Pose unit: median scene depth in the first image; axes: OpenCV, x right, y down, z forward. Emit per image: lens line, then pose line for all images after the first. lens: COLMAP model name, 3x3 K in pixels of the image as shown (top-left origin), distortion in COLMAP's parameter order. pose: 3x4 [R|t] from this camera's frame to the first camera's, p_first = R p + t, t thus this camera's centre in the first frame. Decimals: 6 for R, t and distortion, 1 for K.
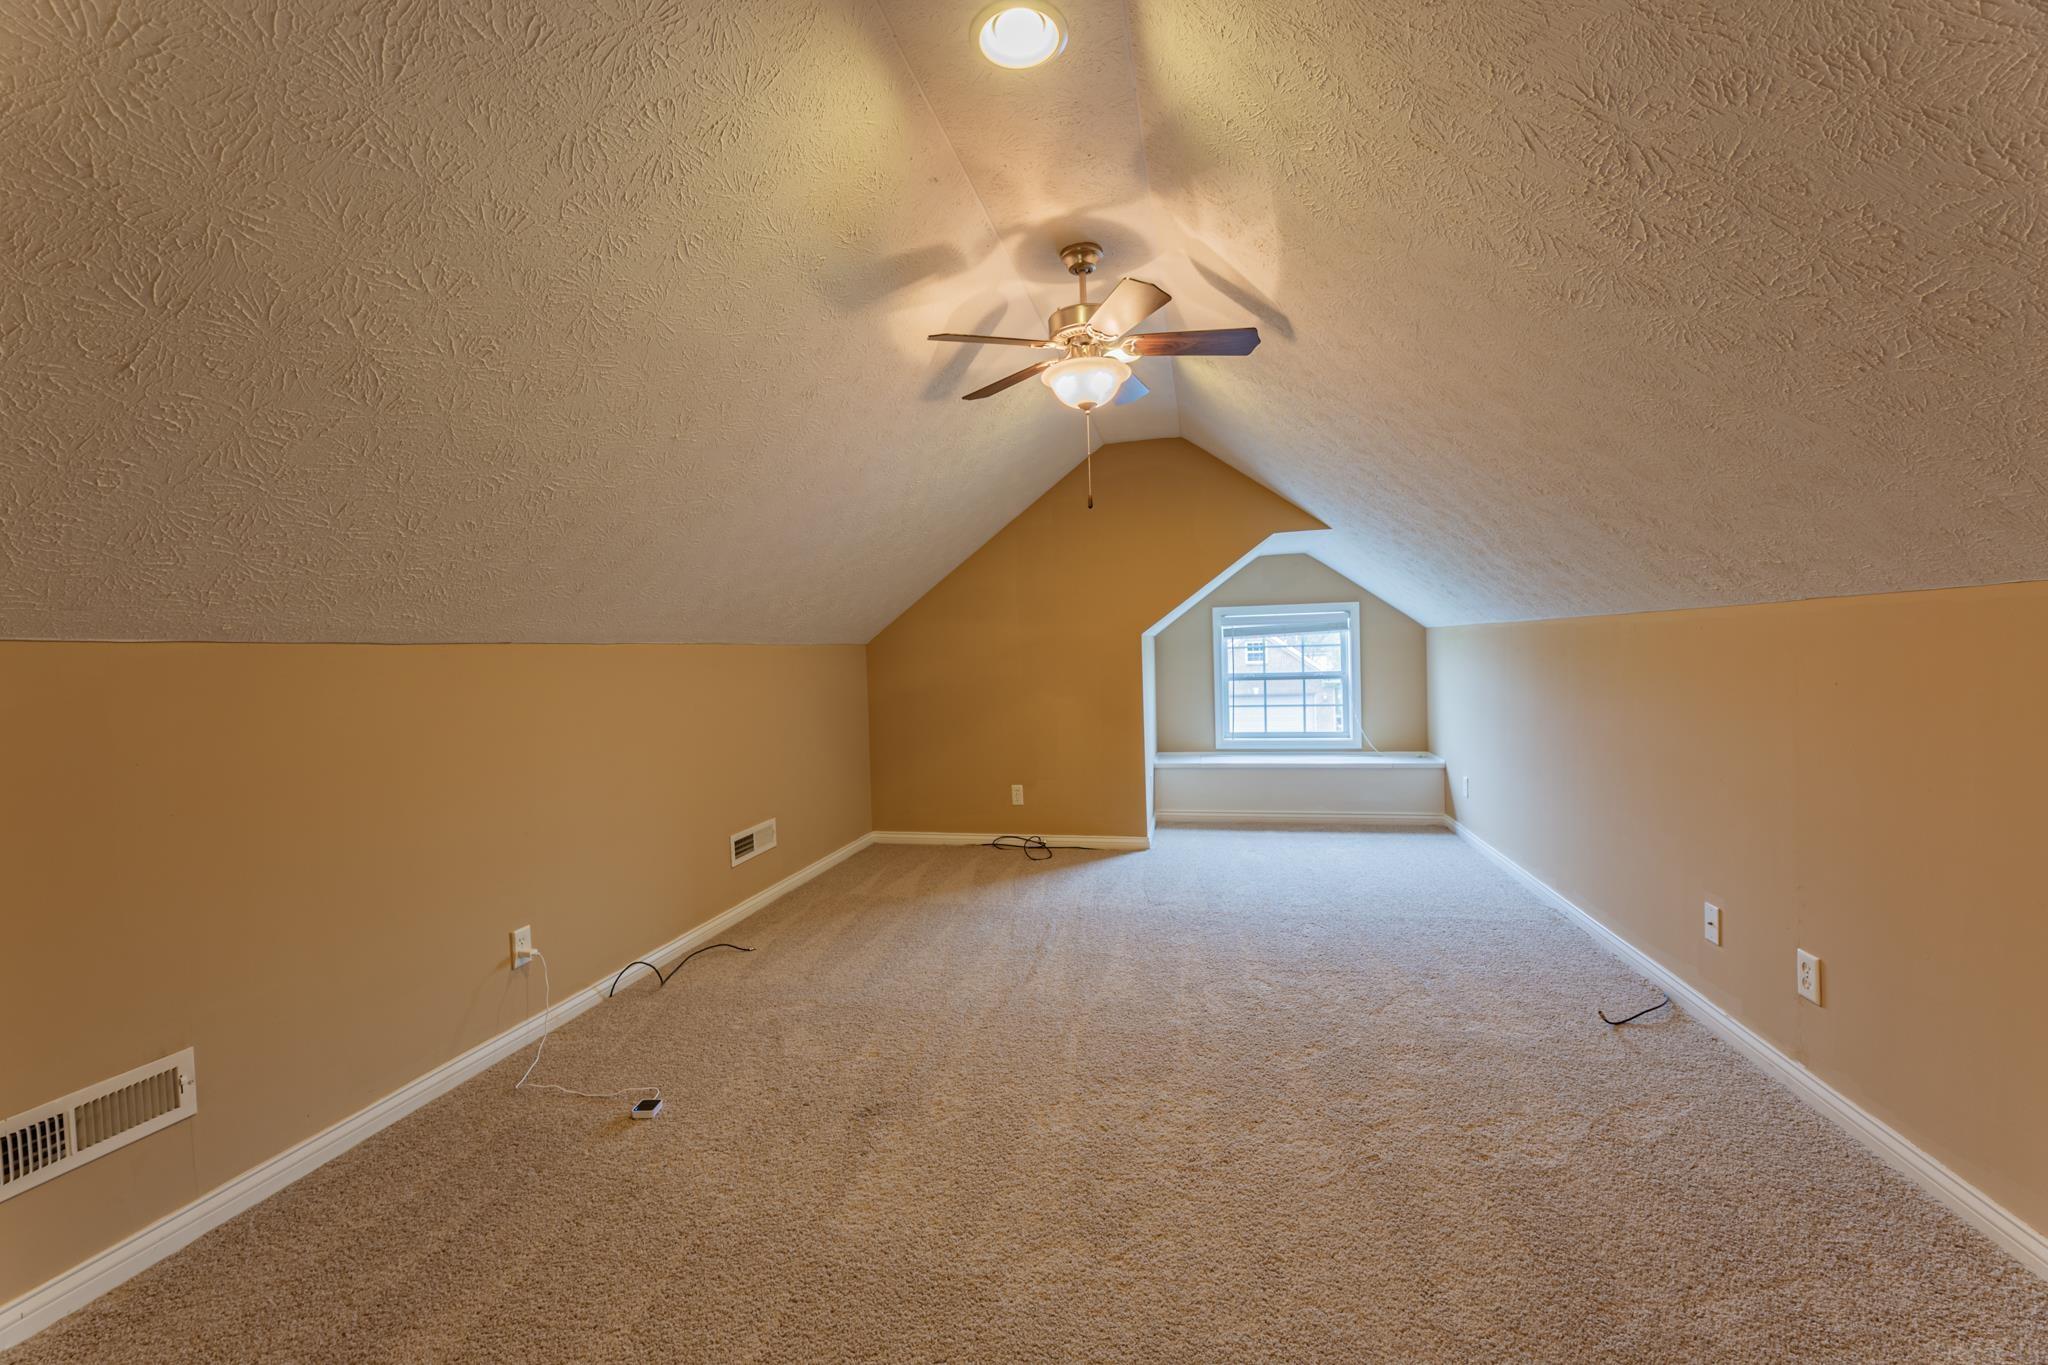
lens RADIAL K [[840.3, 0, 1081.8], [0, 840.3, 681.8], [0, 0, 1]] dist [0.004144, -0.000449]
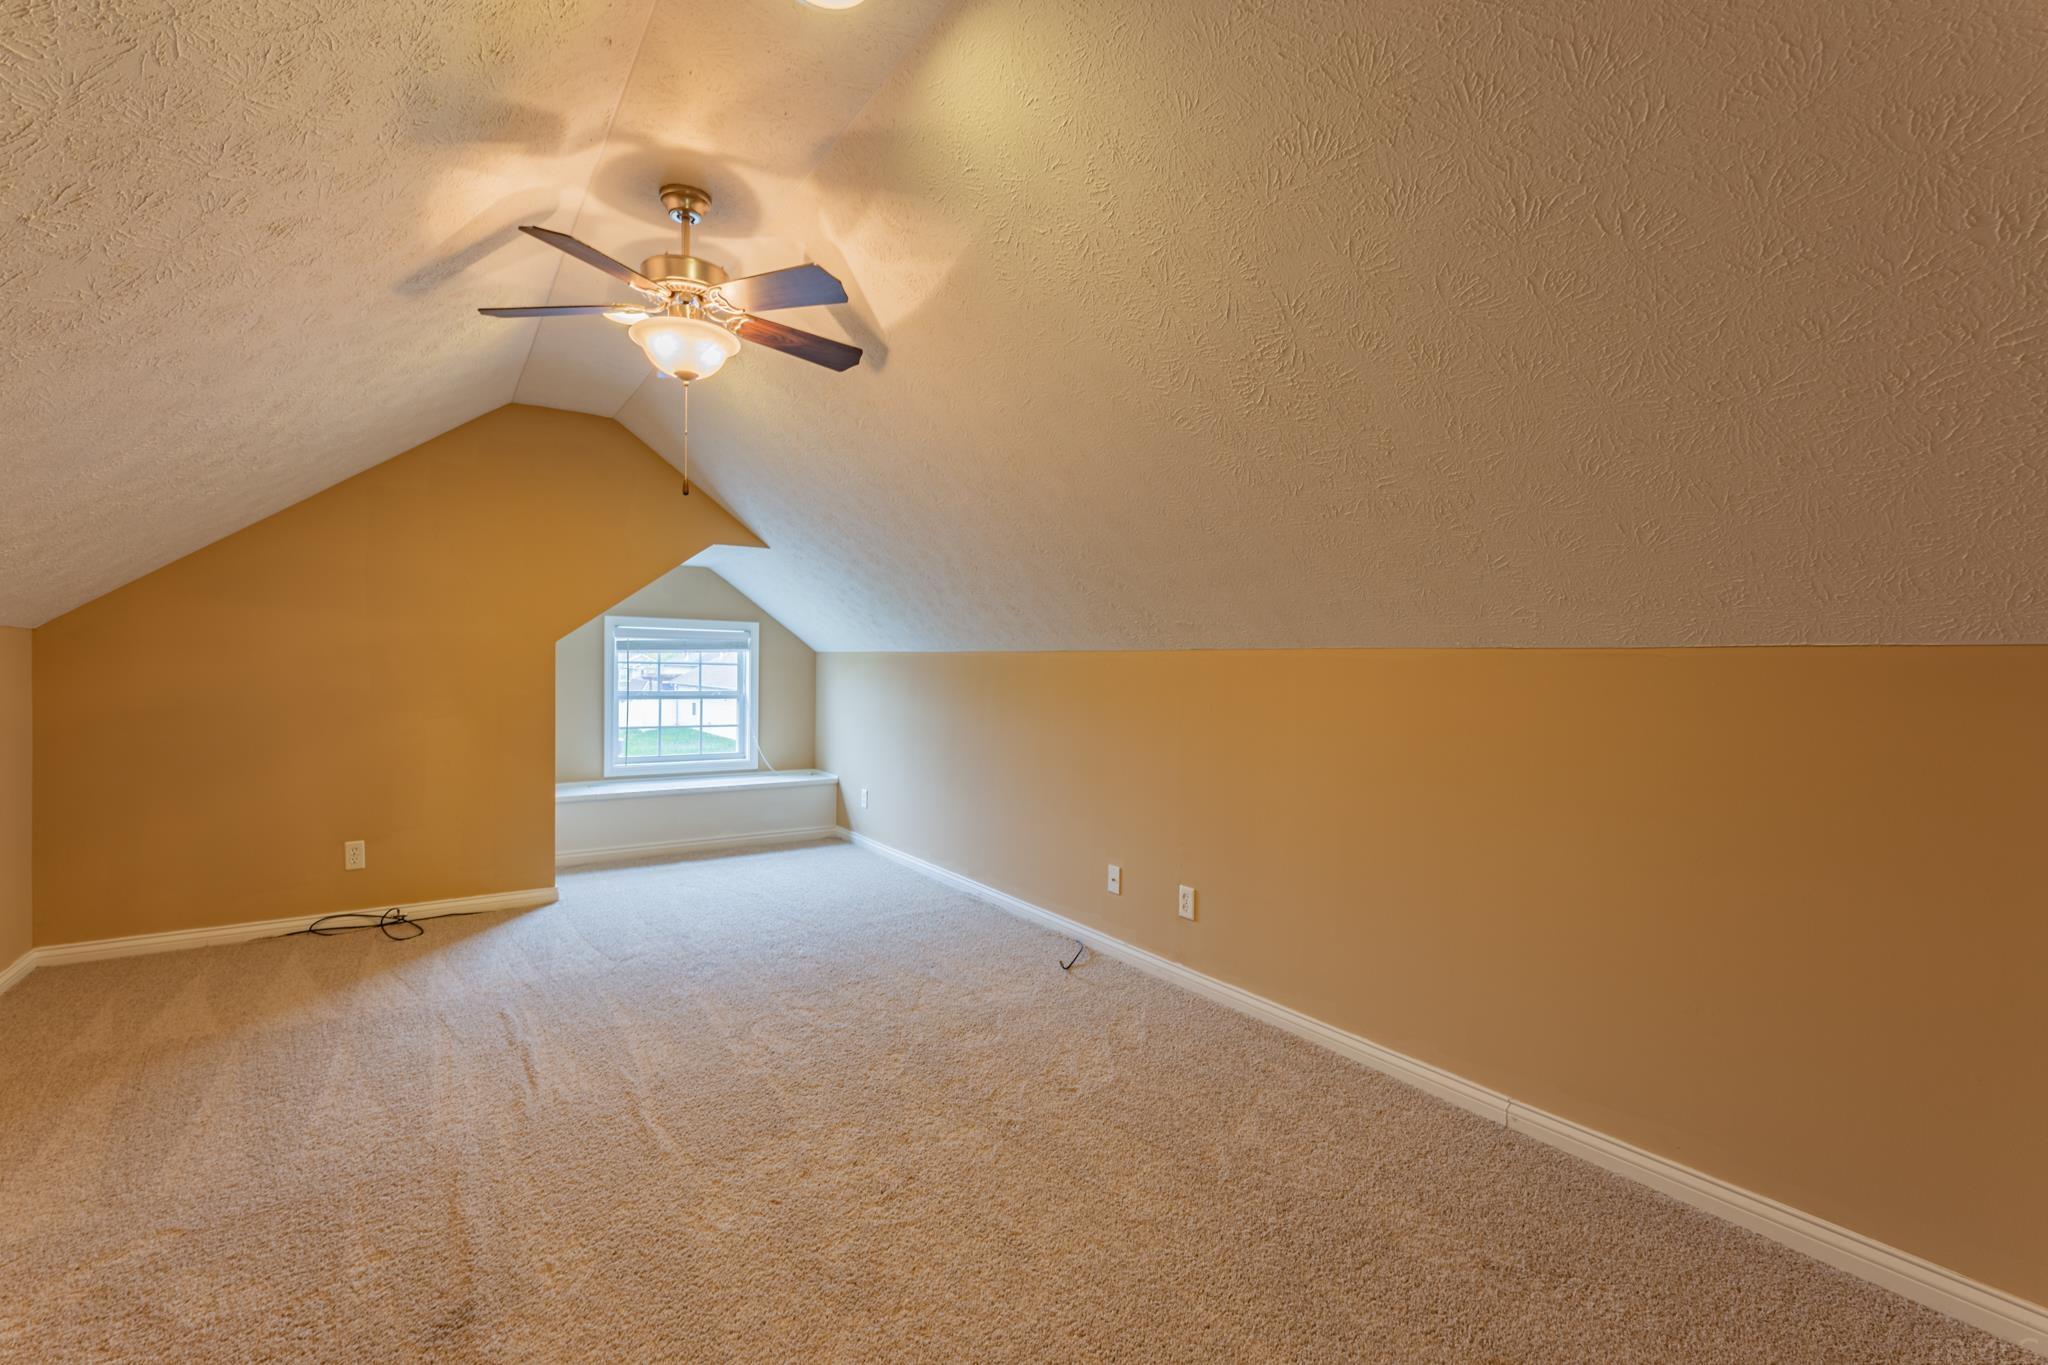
lens RADIAL K [[840.3, 0, 1030.6], [0, 840.3, 687.5], [0, 0, 1]] dist [0.004144, -0.000449]
pose [[0.685803, 0.023814, 0.727397, -0.303688], [-0.009396, 0.999671, -0.023869, 0.005734], [-0.727726, 0.009535, 0.685801, 0.130779]]
